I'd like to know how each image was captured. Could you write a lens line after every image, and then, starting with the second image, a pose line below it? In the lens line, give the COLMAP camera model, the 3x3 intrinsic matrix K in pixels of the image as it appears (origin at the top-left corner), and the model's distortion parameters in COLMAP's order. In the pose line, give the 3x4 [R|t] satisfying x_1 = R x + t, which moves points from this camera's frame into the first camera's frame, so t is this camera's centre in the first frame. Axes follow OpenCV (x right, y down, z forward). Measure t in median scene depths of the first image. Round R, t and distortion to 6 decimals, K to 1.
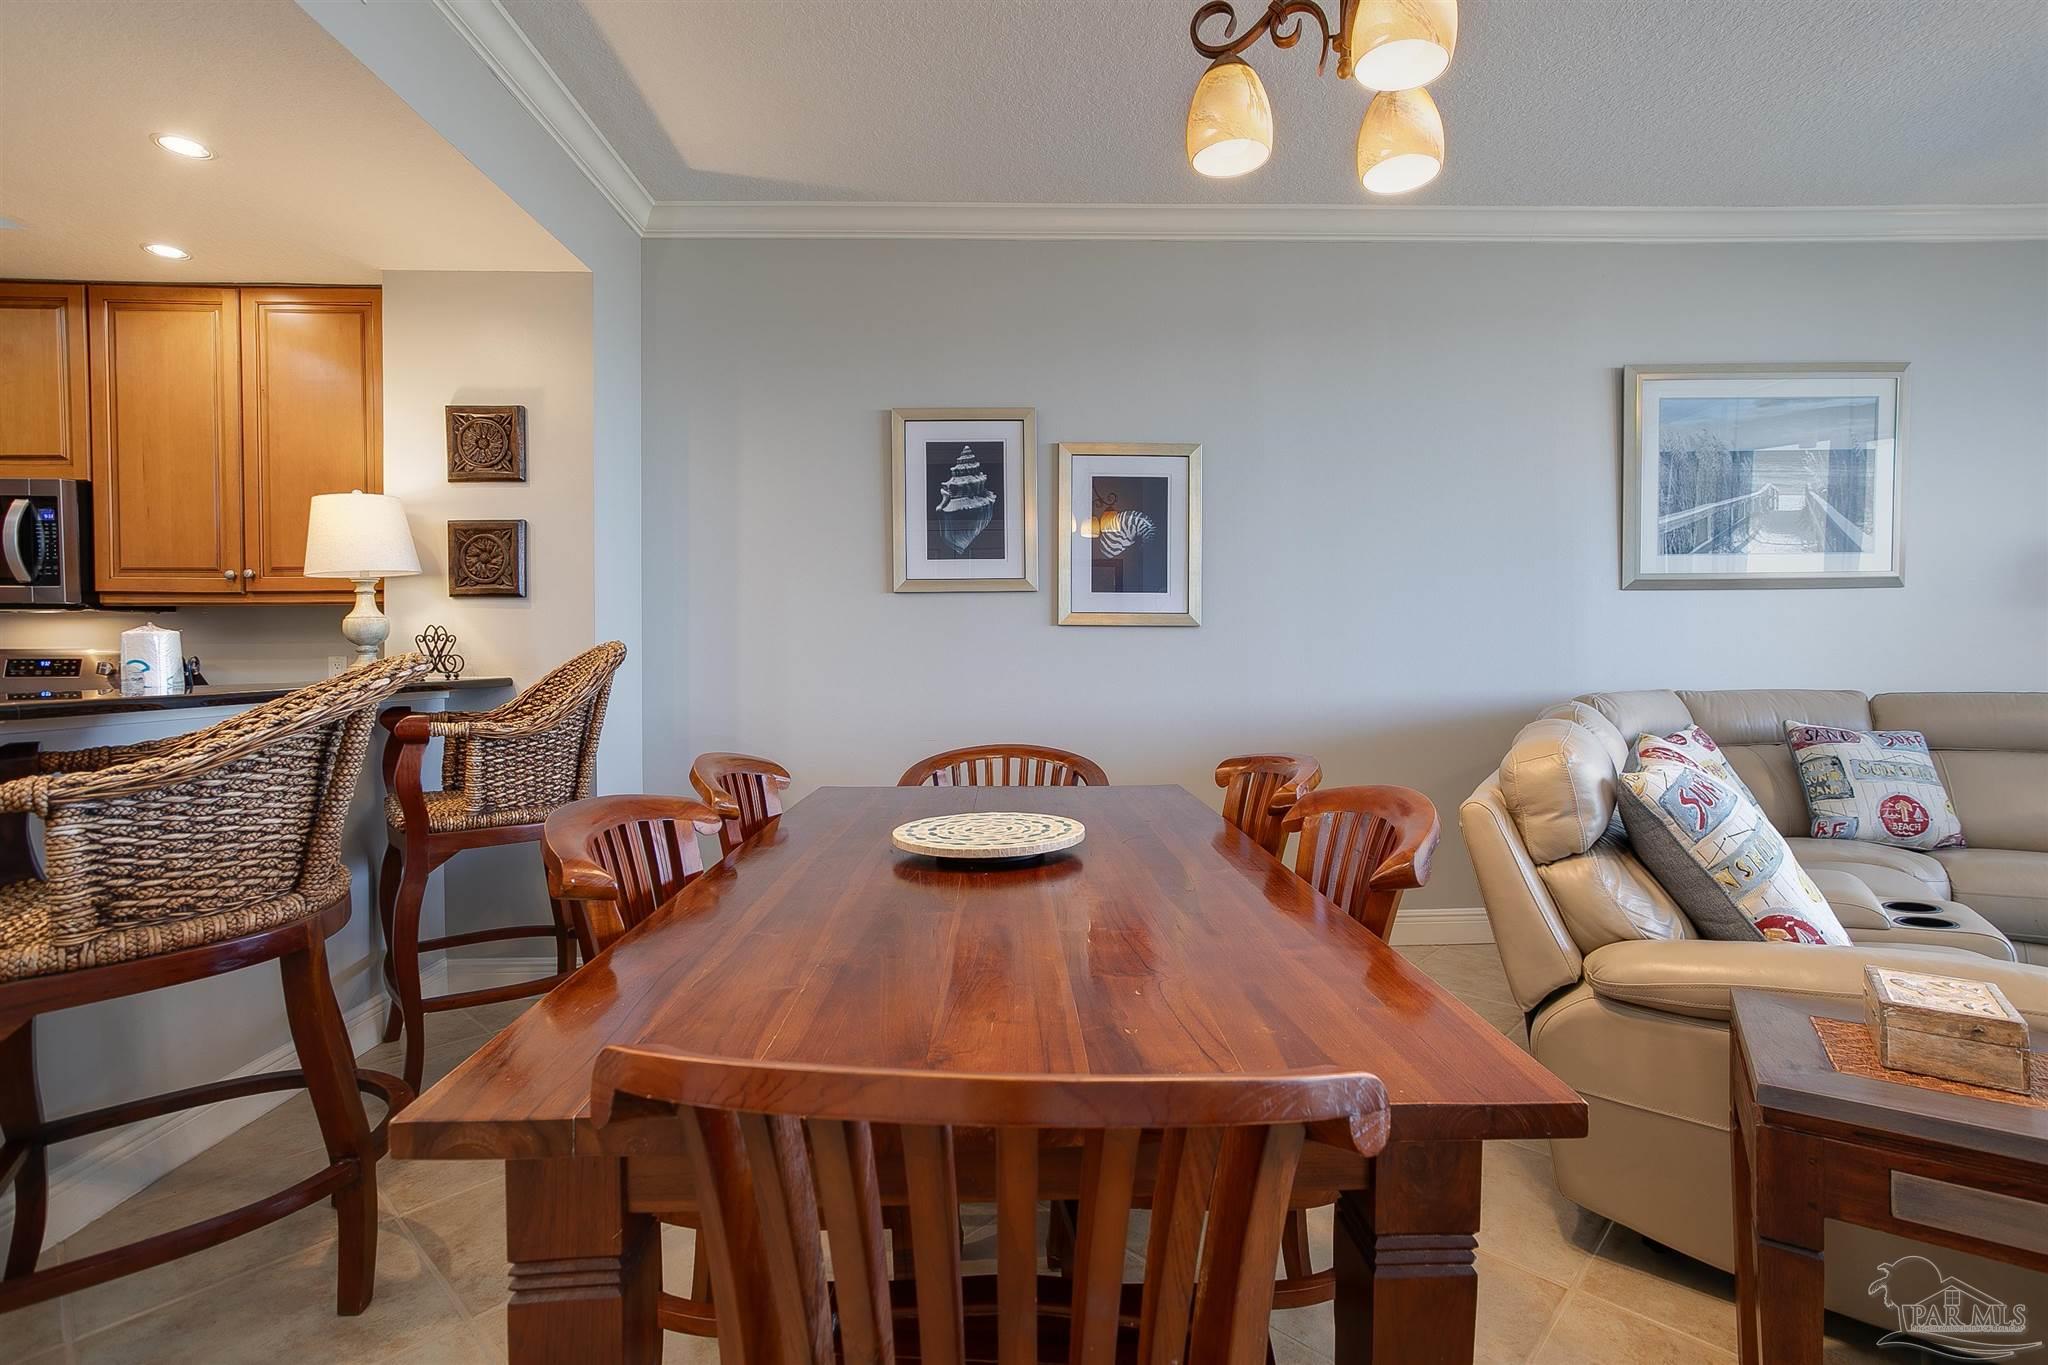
lens RADIAL K [[964.1, 0, 1037.6], [0, 964.1, 660.9], [0, 0, 1]] dist [-0.026061, 0.026902]
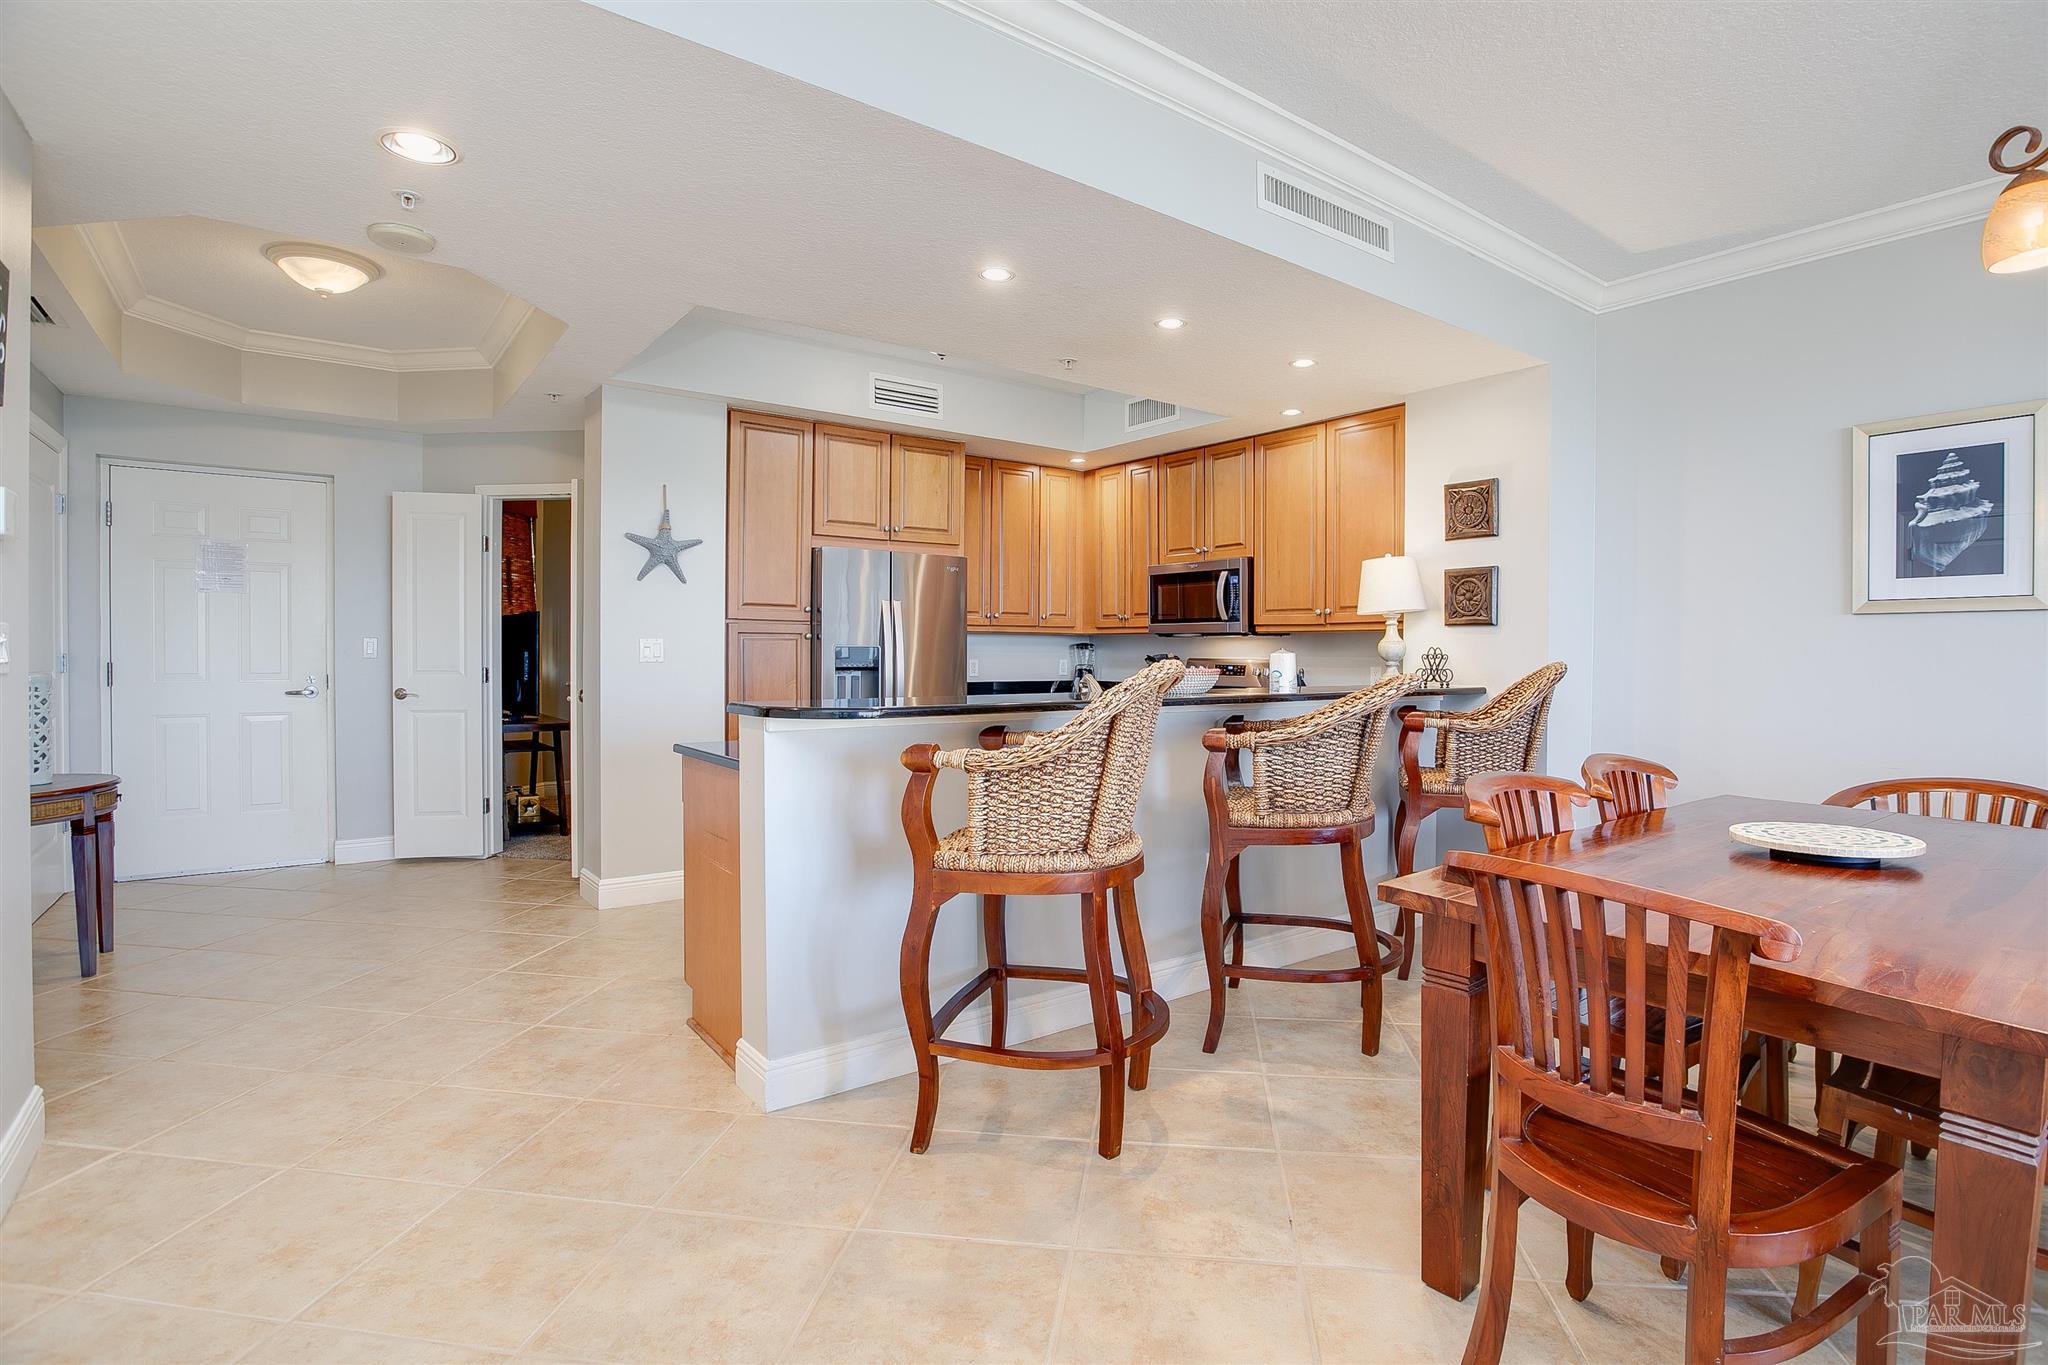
lens RADIAL K [[1002.3, 0, 1051.4], [0, 1002.3, 662.3], [0, 0, 1]] dist [-0.064037, 0.023447]
pose [[0.580753, 0.018734, -0.813864, 0.208085], [-0.018249, 0.999784, 0.009992, -0.019523], [0.813875, 0.009050, 0.580969, -0.269357]]
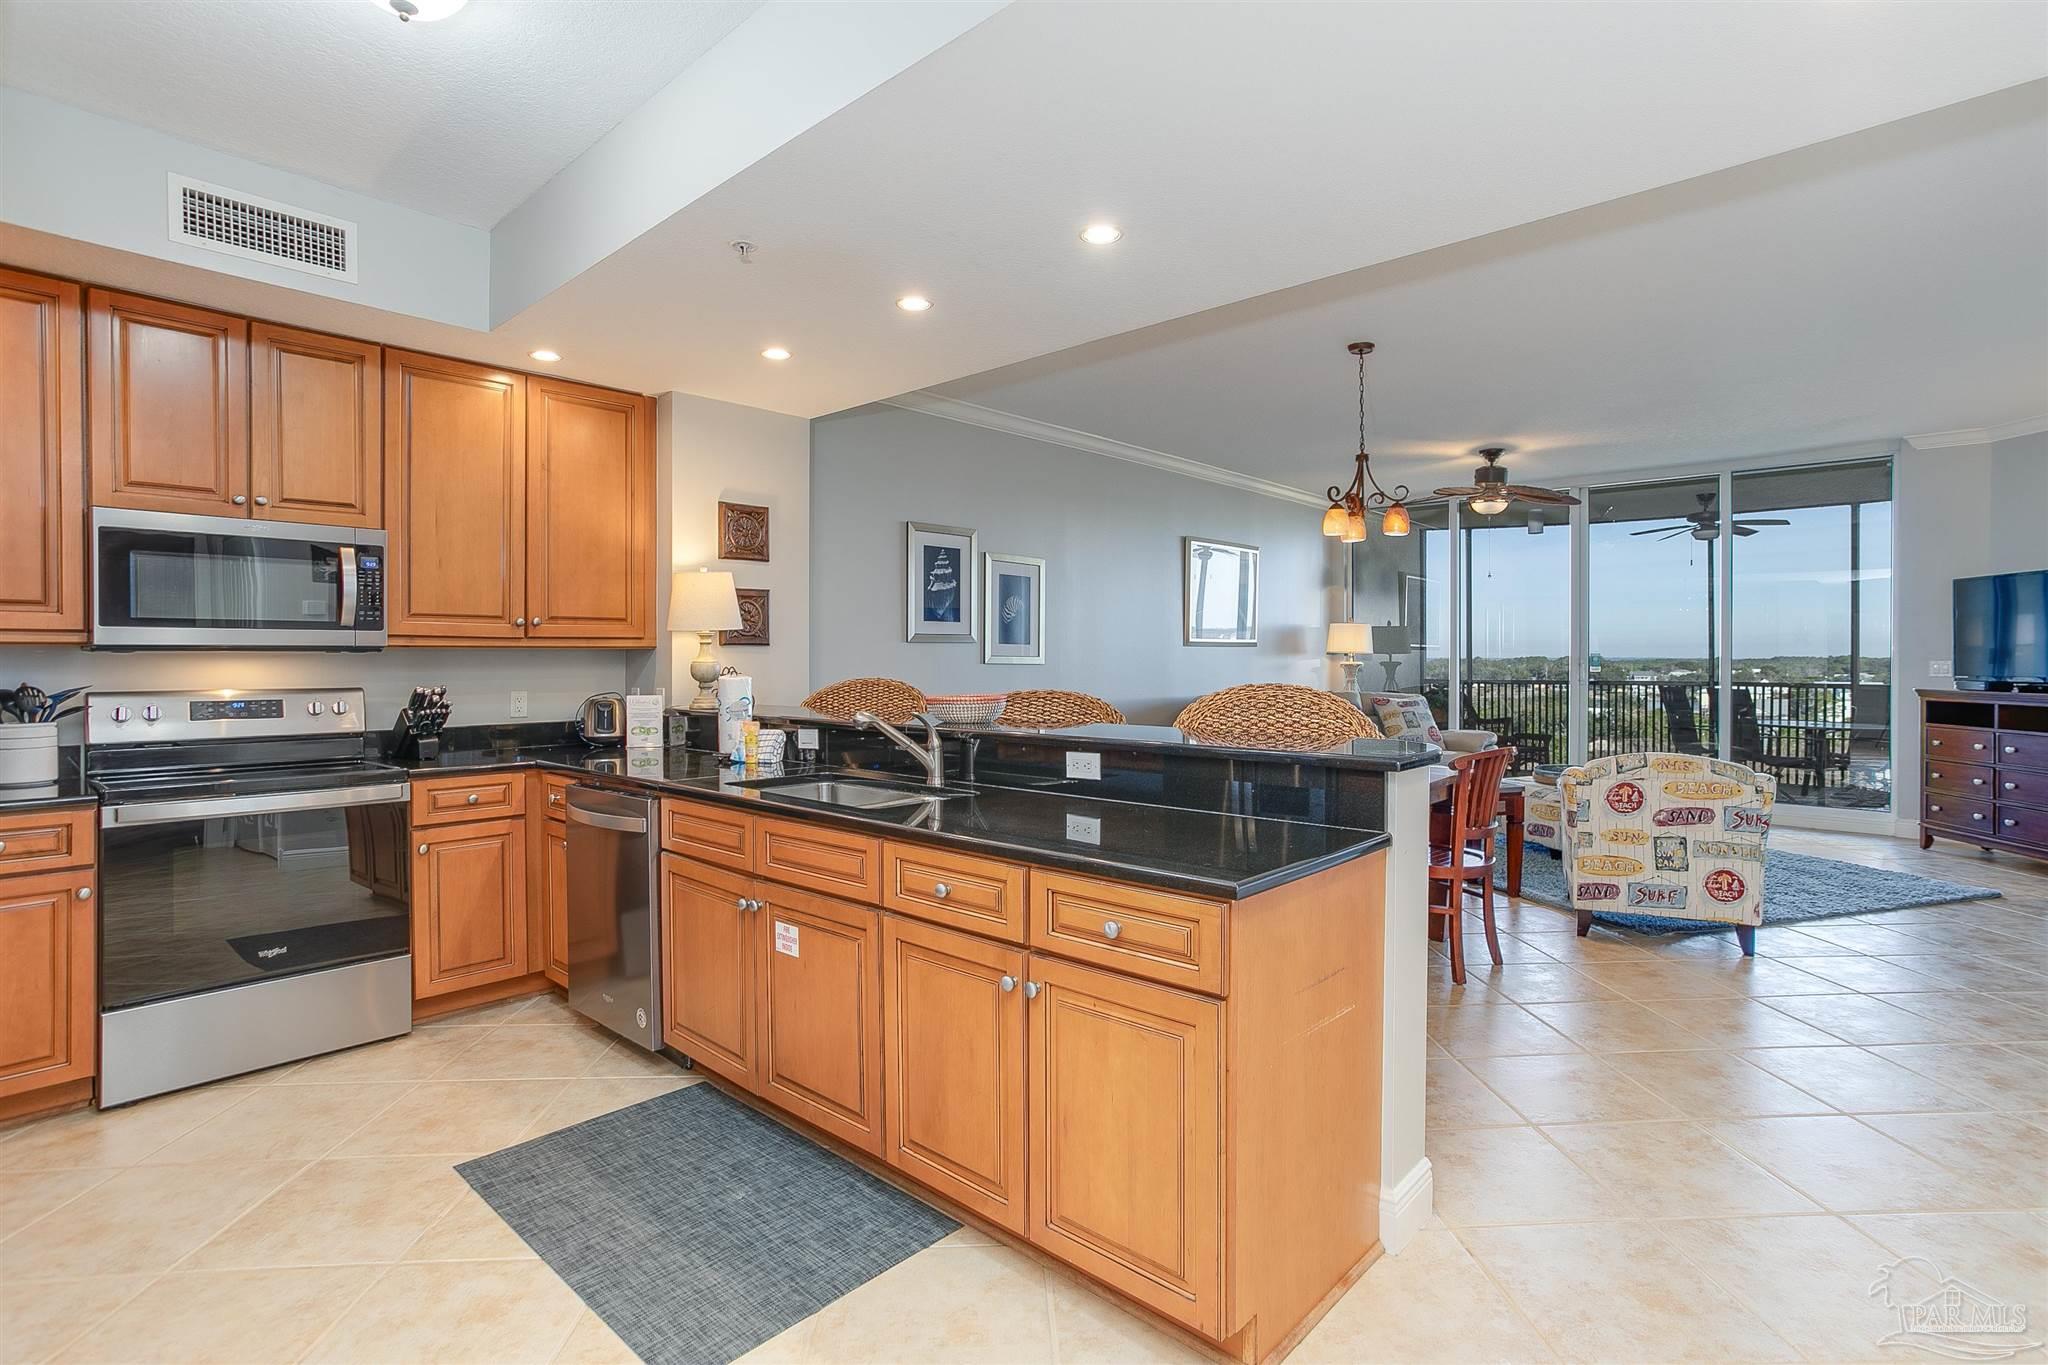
lens RADIAL K [[1002.3, 0, 1051.4], [0, 1002.3, 662.3], [0, 0, 1]] dist [-0.064037, 0.023447]
pose [[0.691076, 0.002777, 0.722777, -1.300761], [0.006718, 0.999925, -0.010265, -0.026347], [-0.722751, 0.011949, 0.691005, -0.281713]]
